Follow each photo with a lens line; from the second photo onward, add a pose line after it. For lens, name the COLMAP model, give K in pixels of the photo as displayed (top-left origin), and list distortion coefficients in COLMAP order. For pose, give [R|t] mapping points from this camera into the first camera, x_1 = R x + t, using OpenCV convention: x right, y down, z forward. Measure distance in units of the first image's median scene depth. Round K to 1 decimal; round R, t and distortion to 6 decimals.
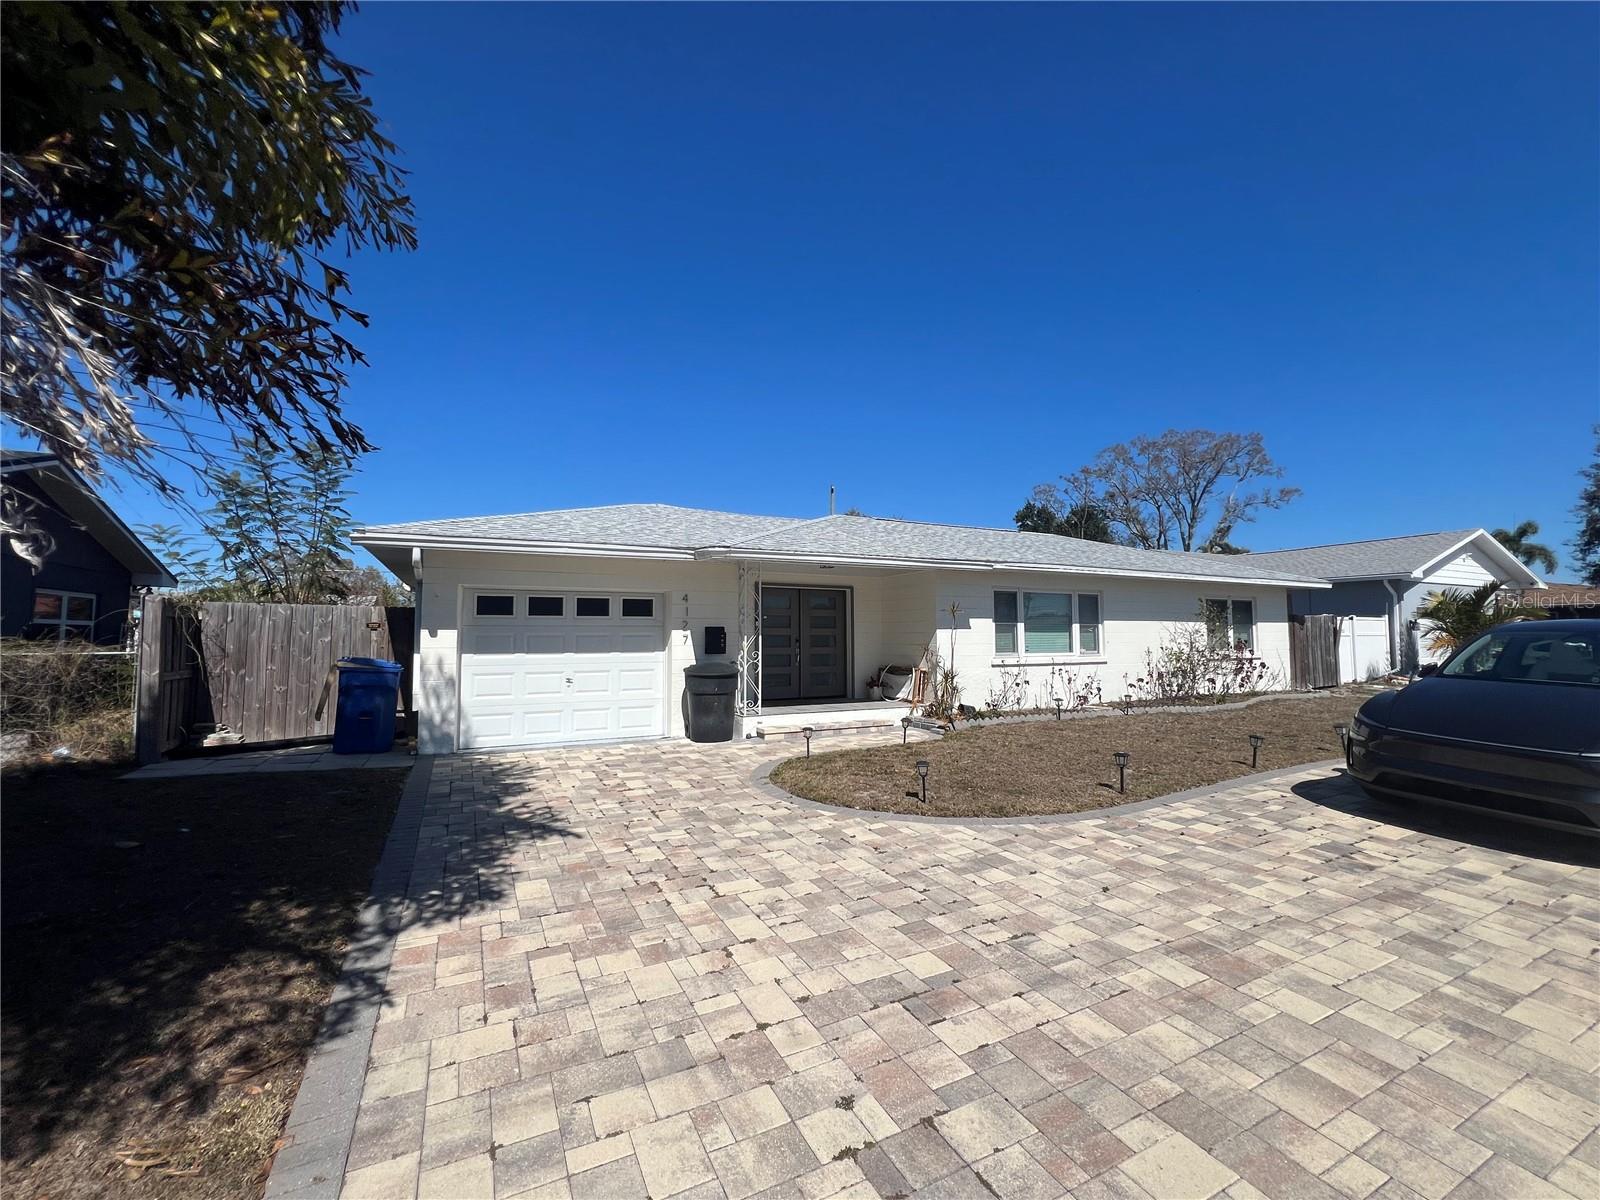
lens RADIAL K [[663.4, 0, 800.0], [0, 663.4, 600.0], [0, 0, 1]] dist [0.002069, 0.000226]
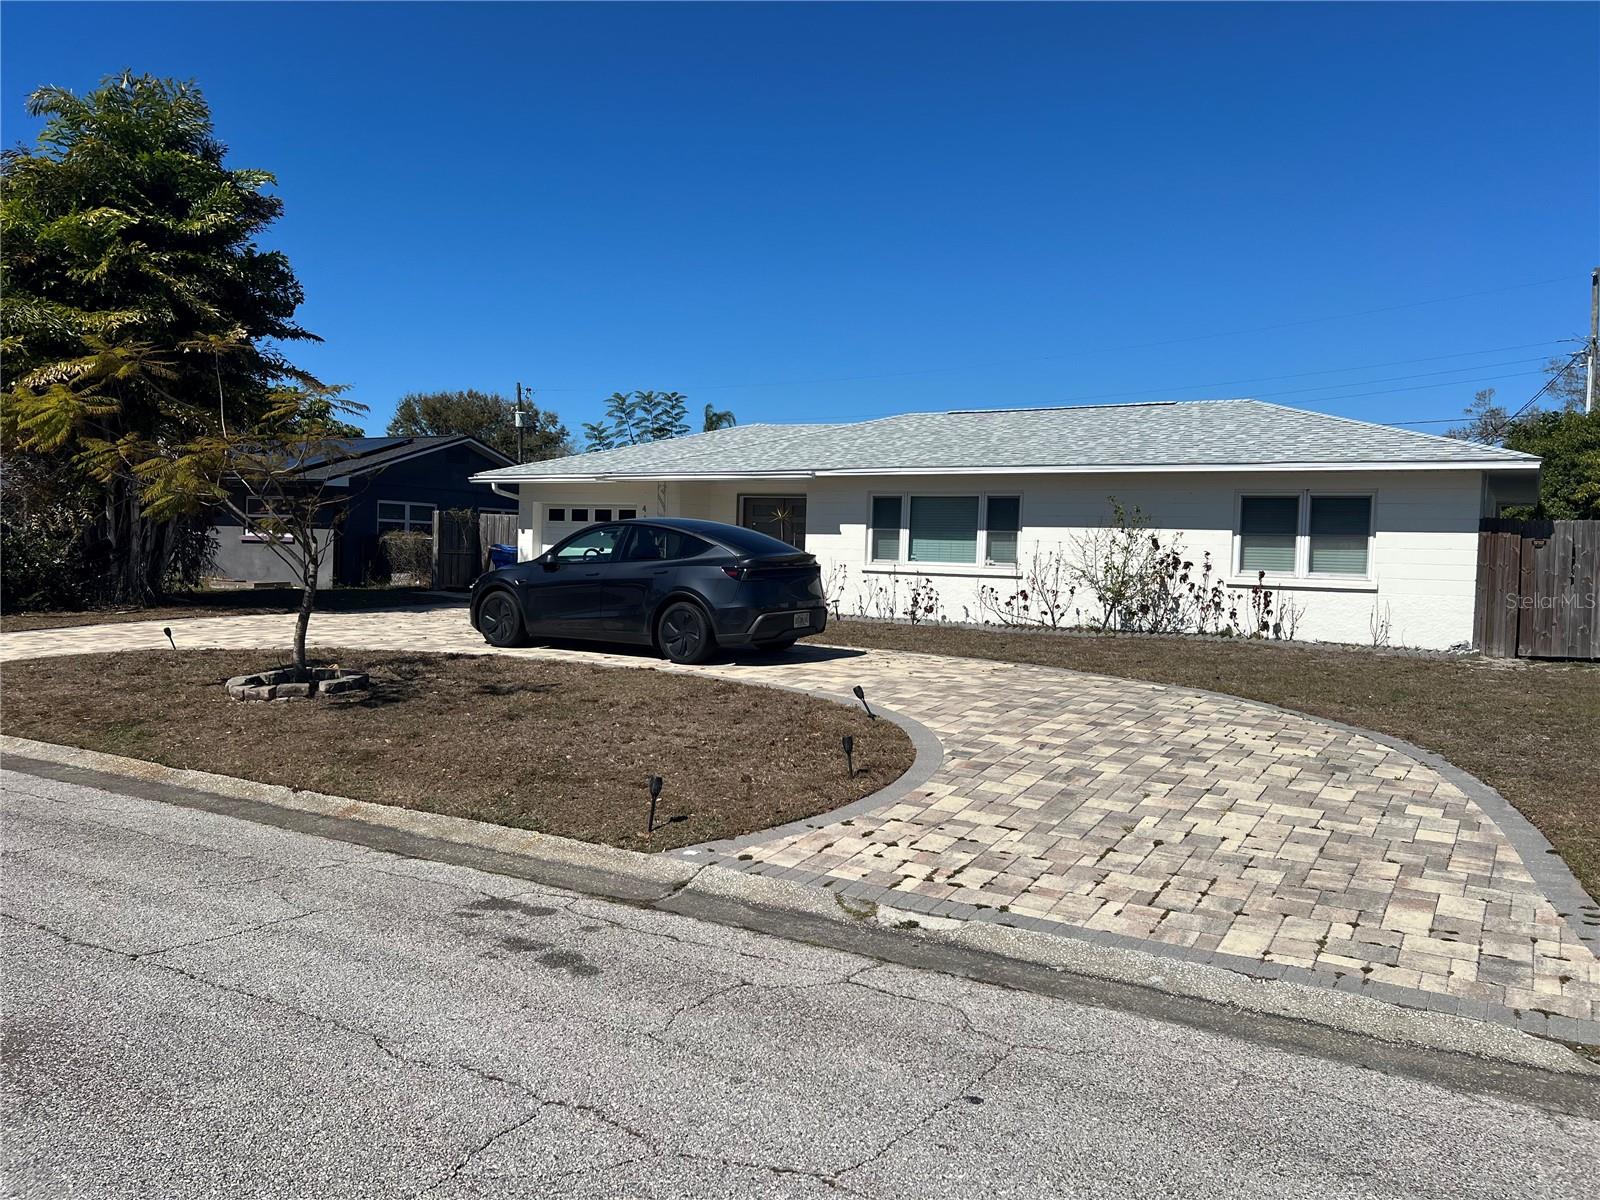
lens RADIAL K [[1197.9, 0, 800.0], [0, 1197.9, 600.0], [0, 0, 1]] dist [0.093383, -0.116254]
pose [[0.539382, 0.051015, -0.840514, 1.684417], [0.013352, 0.997520, 0.069112, 0.014861], [0.841955, -0.048500, 0.537363, -0.049557]]
